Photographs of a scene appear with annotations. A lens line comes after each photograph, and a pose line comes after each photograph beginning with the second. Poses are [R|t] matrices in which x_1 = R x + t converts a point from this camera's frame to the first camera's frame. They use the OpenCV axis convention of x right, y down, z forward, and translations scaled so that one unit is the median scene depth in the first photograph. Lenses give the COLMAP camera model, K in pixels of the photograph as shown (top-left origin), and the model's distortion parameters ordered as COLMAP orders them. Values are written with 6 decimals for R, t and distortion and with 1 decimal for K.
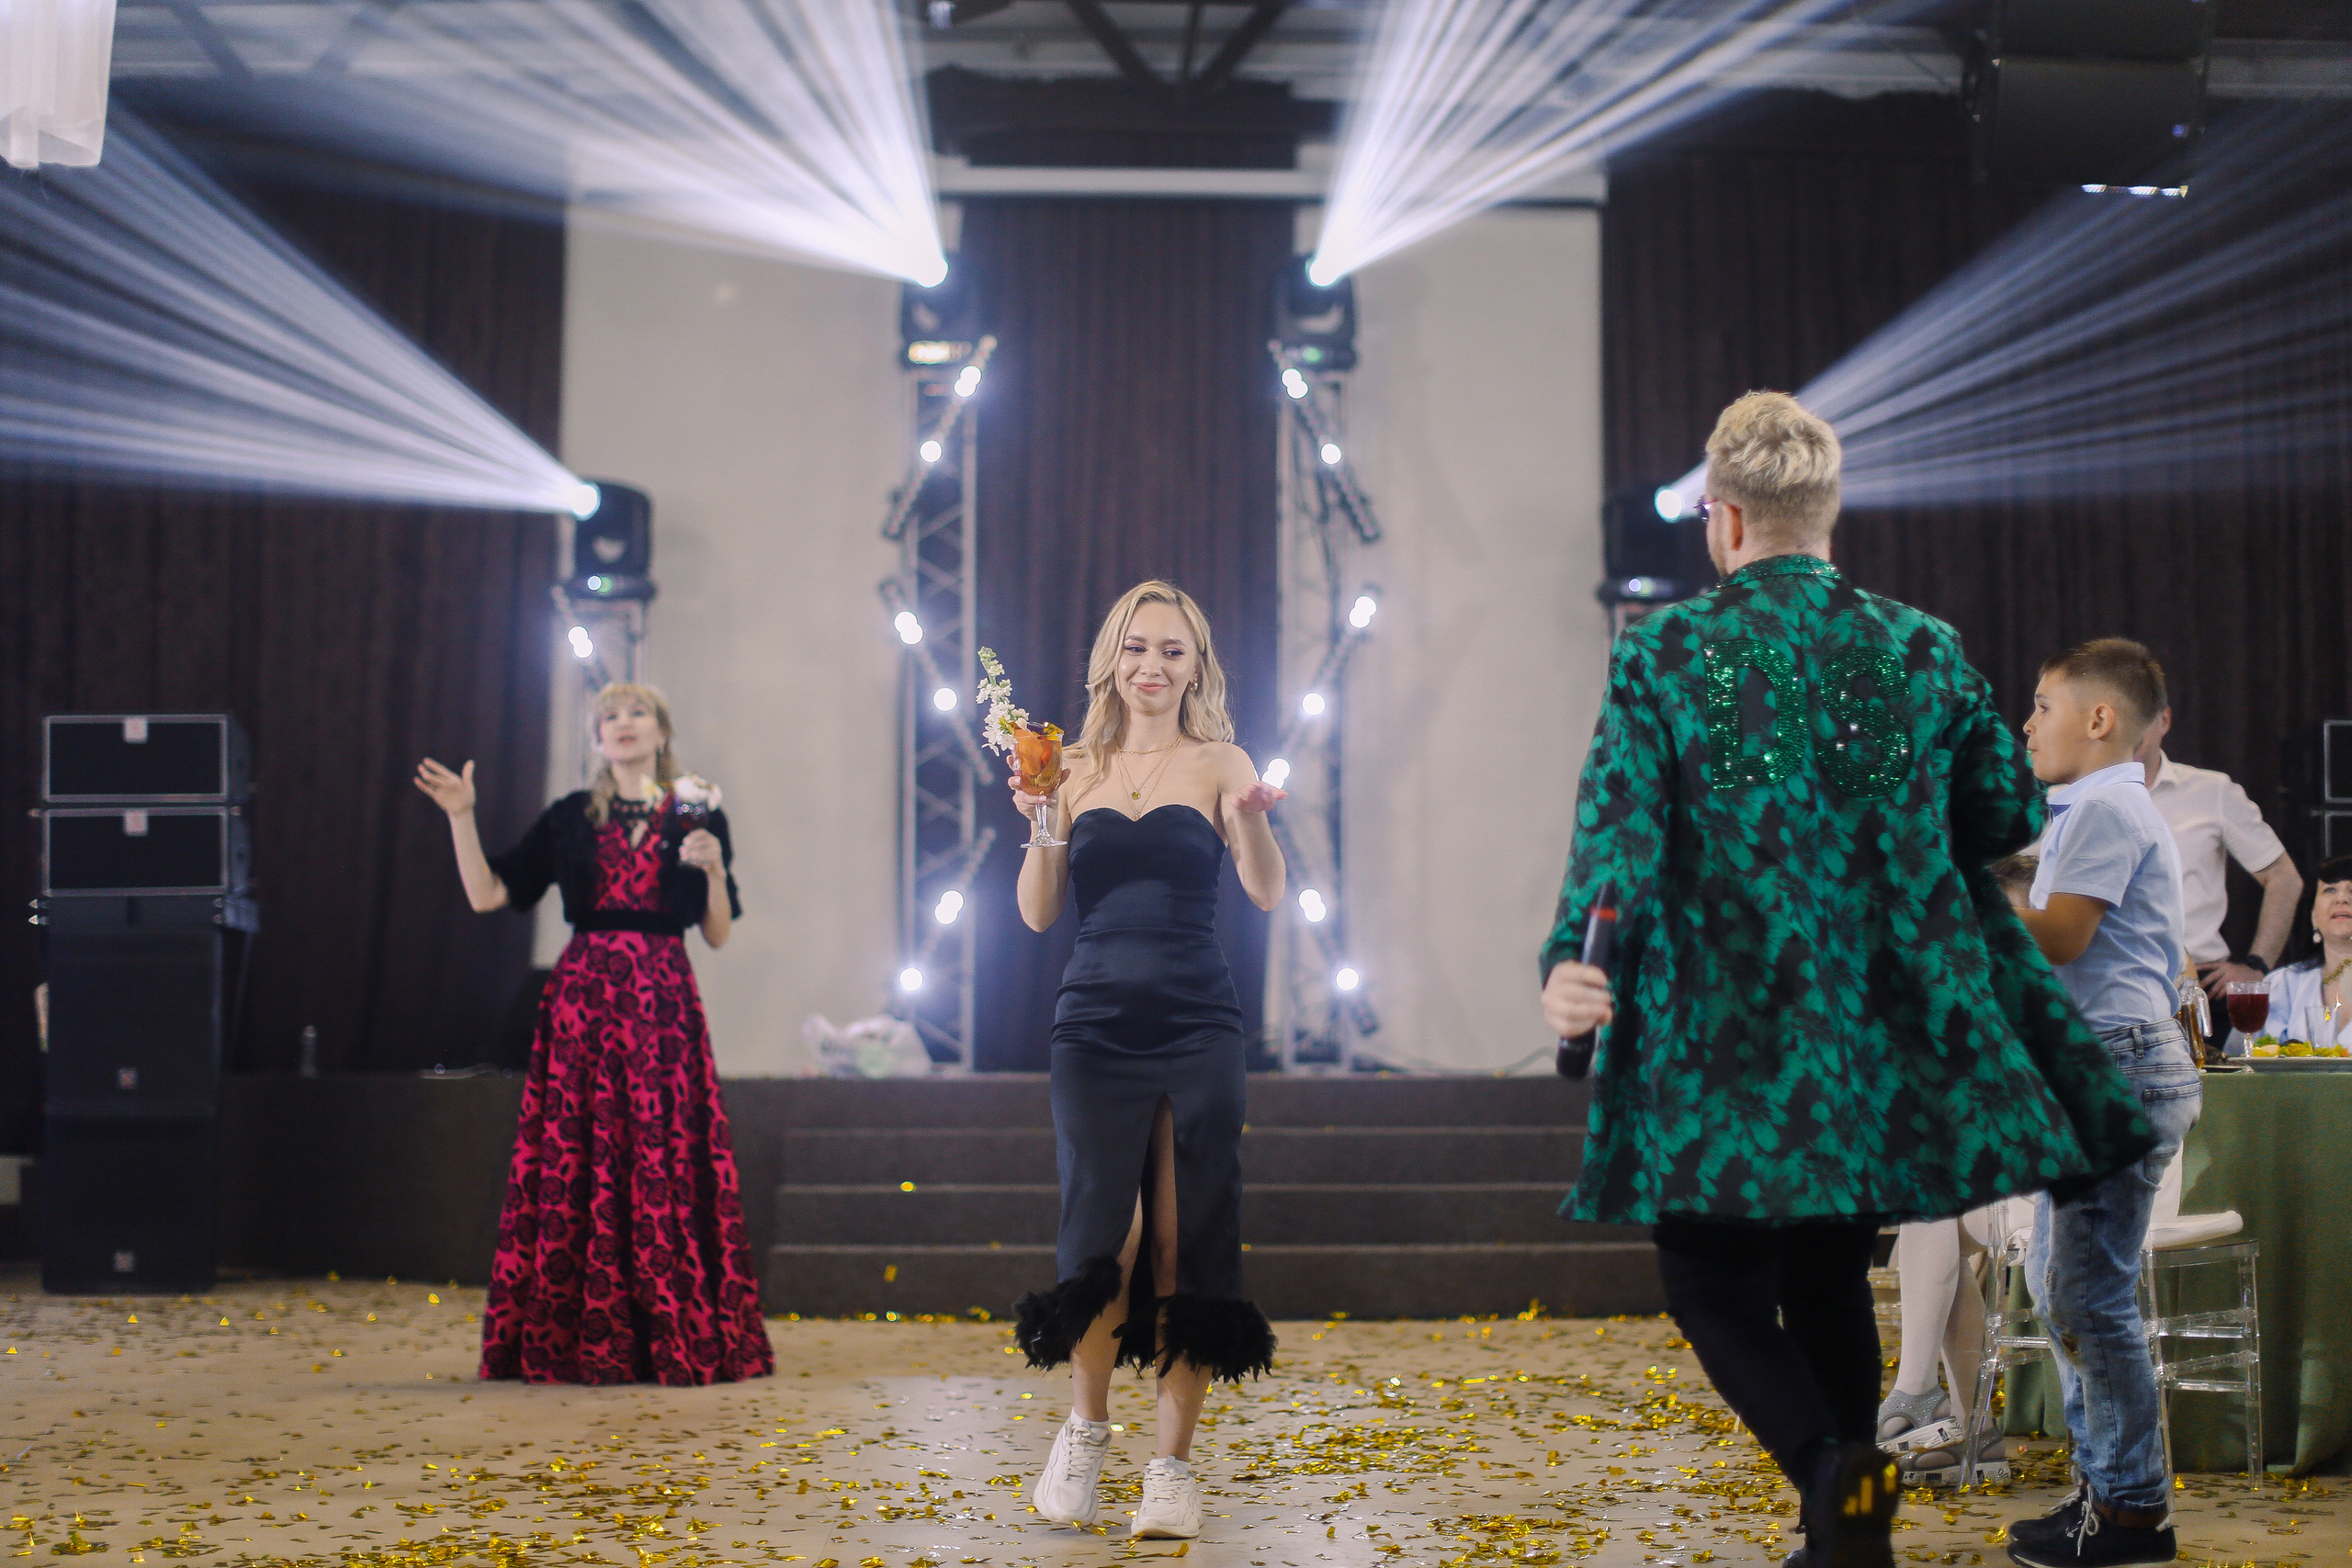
lens RADIAL K [[3345.9, 0, 1170.3], [0, 3345.9, 779.2], [0, 0, 1]] dist [-0.120997, 0.000000]
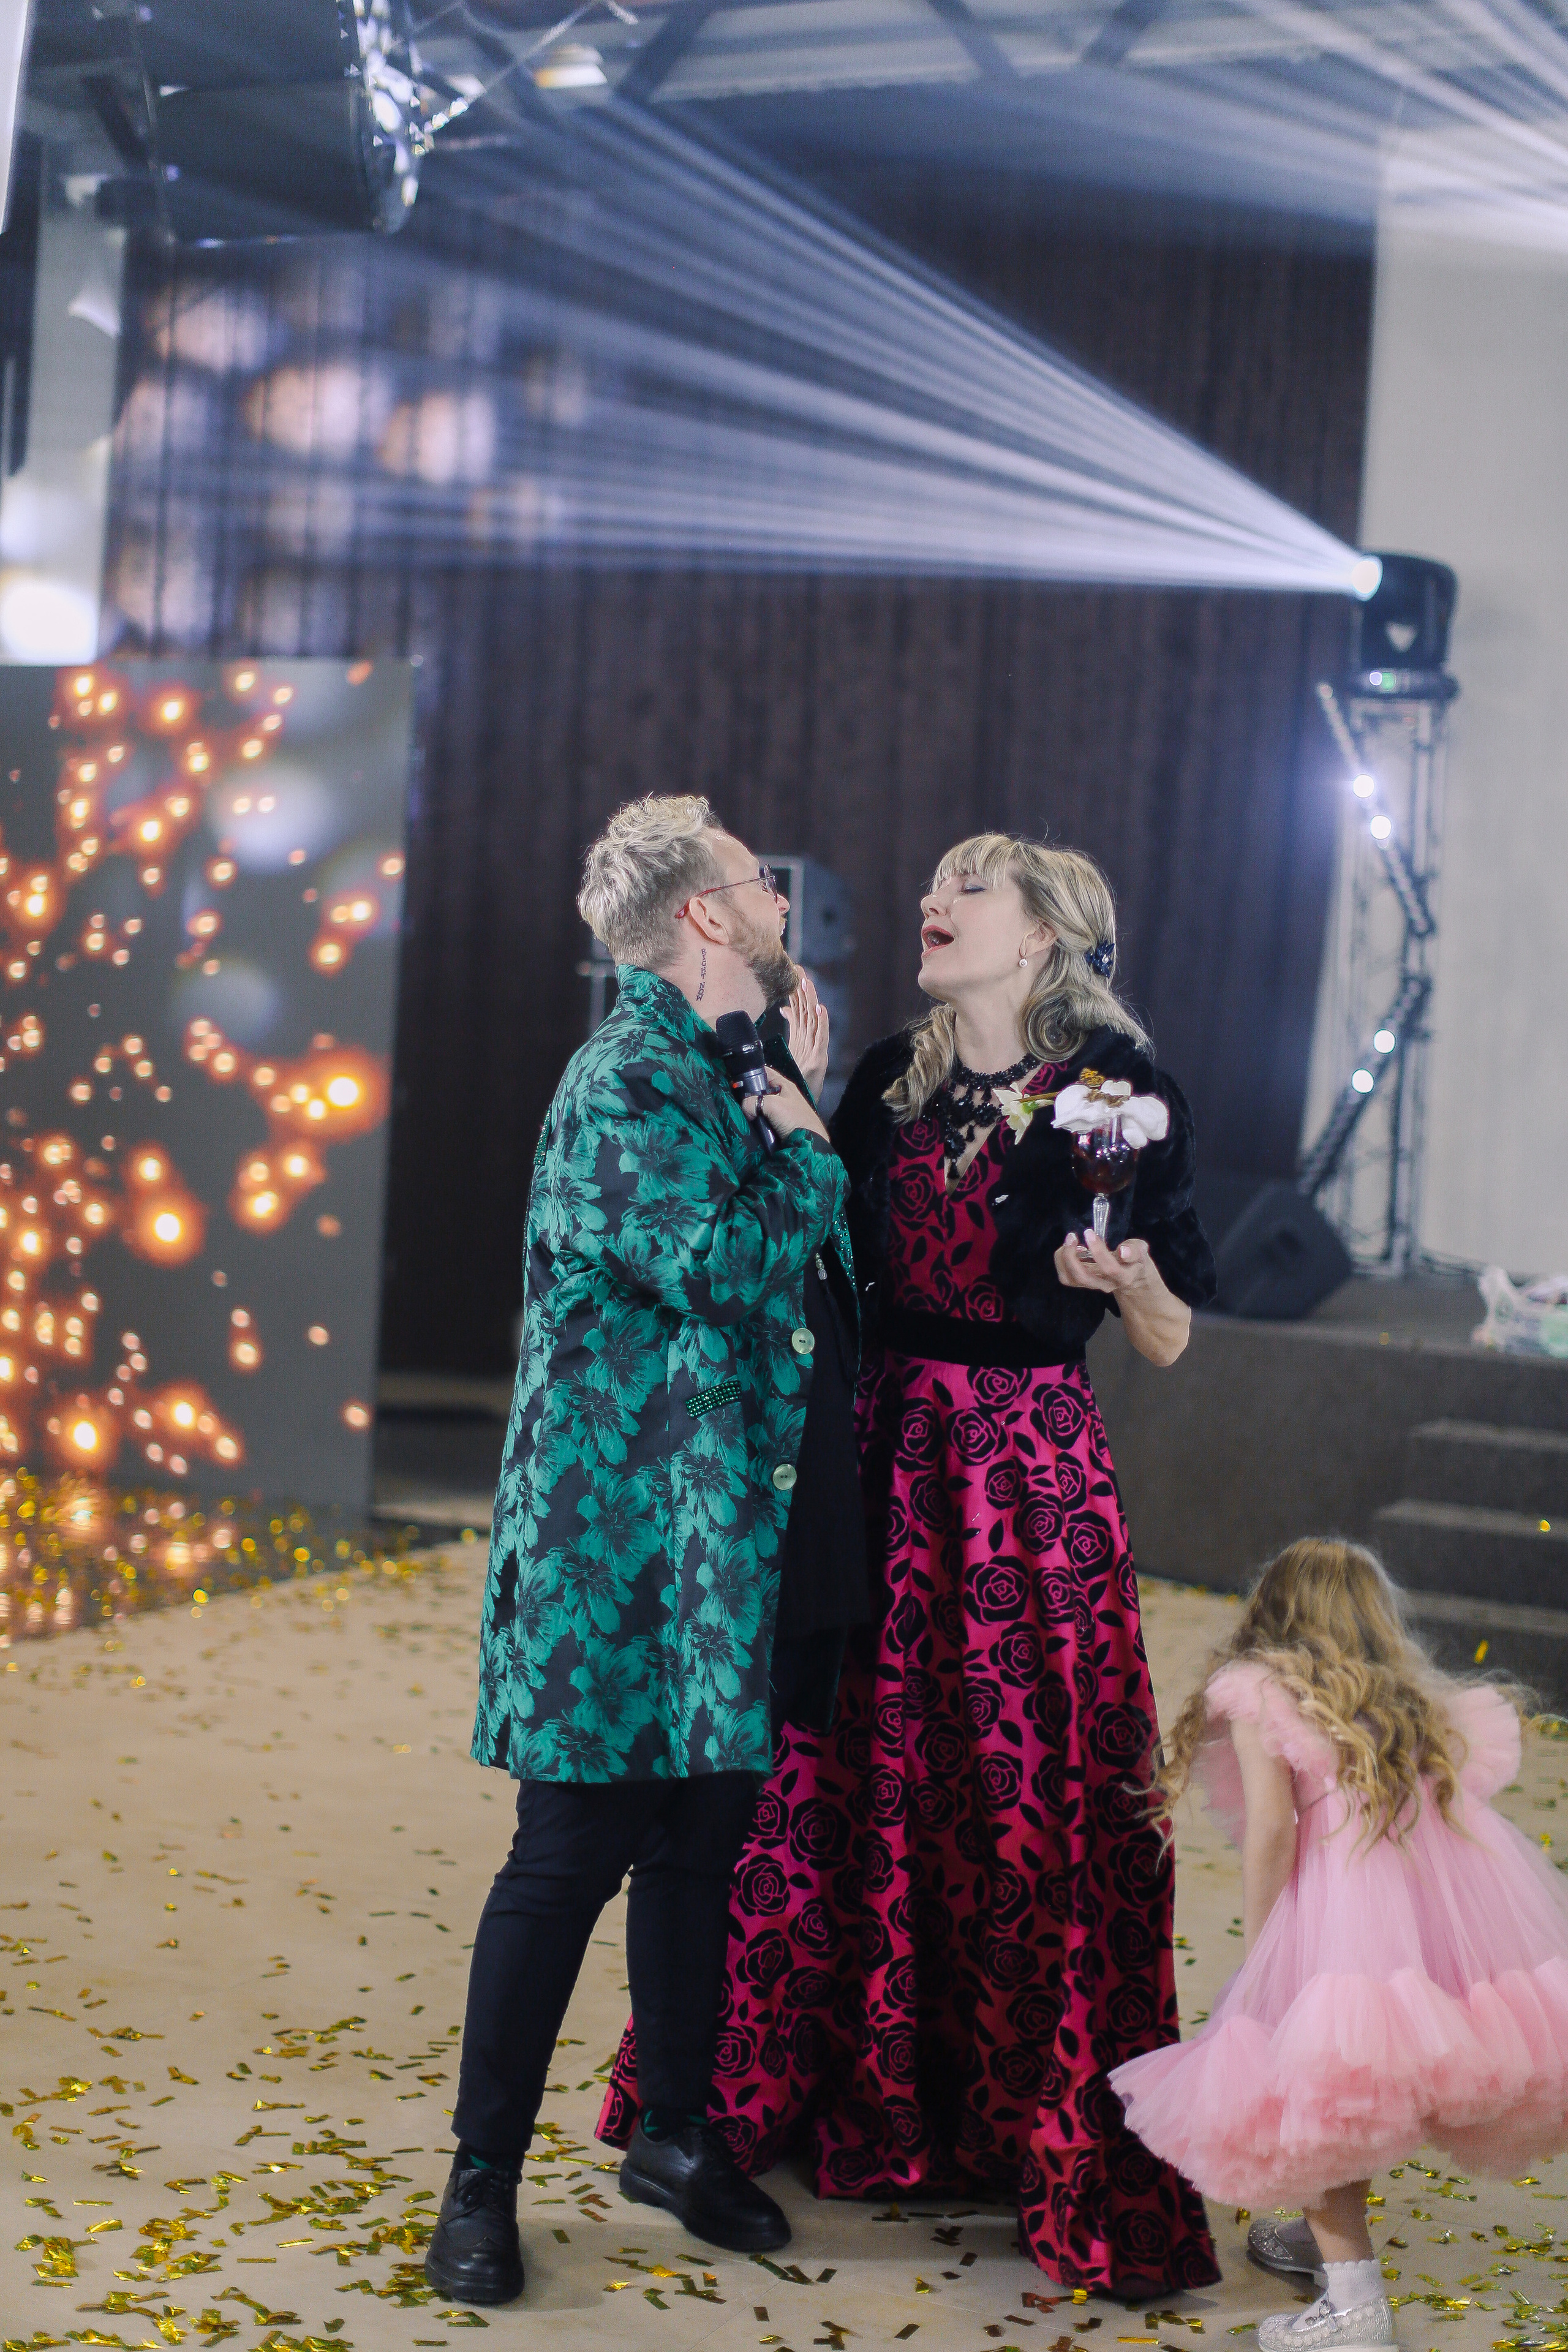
lens RADIAL K [[3346.3, 0, 823.1], [0, 3346.3, 1126.5], [0, 0, 1]] dist [-0.120997, 0.000000]
pose [[0.893103, 0.066203, -0.444953, 0.078419], [-0.020610, 0.994095, 0.106539, -0.033573], [0.449379, -0.085980, 0.889194, 0.197164]]
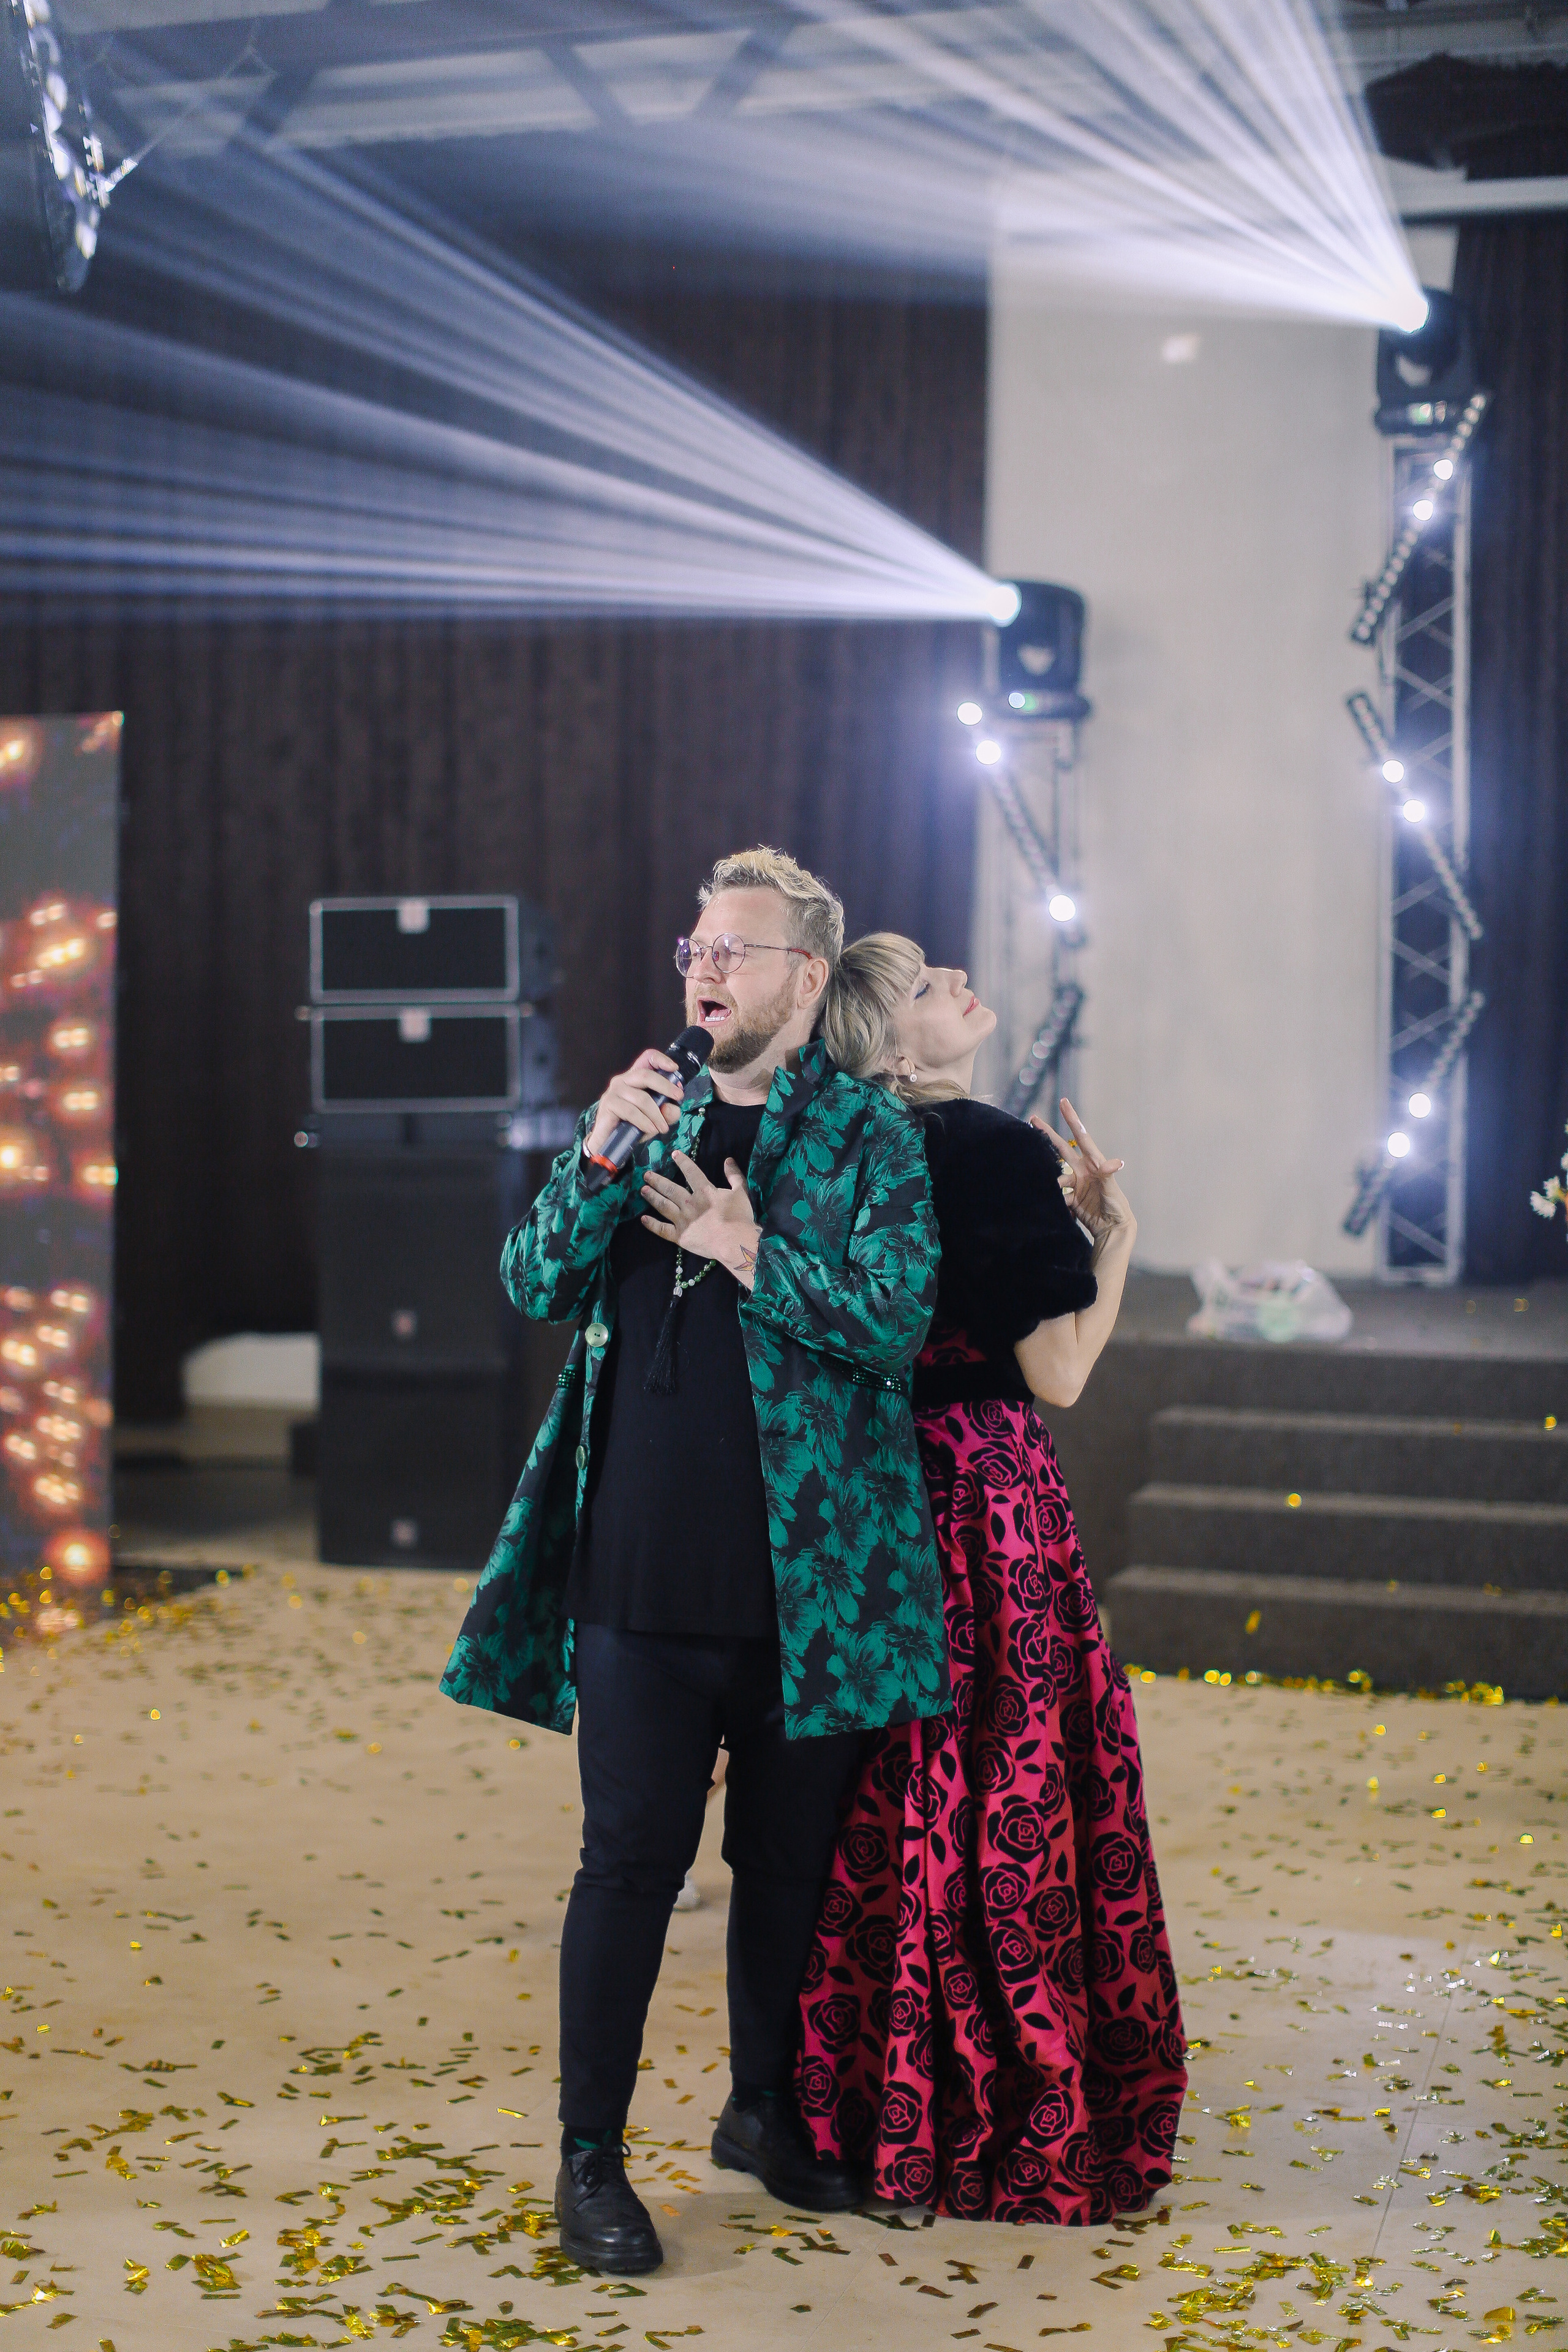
lens RADIAL K [[3346.3, 0, 765.8], [0, 3346.3, 1158.7], [0, 0, 1]] dist [-0.120997, 0.000000]
pose [[0.948210, 0.021793, -0.316897, 0.039999], [0.013392, 0.994014, 0.108429, -0.035730], [0.317363, -0.107057, 0.942242, 0.160324]]
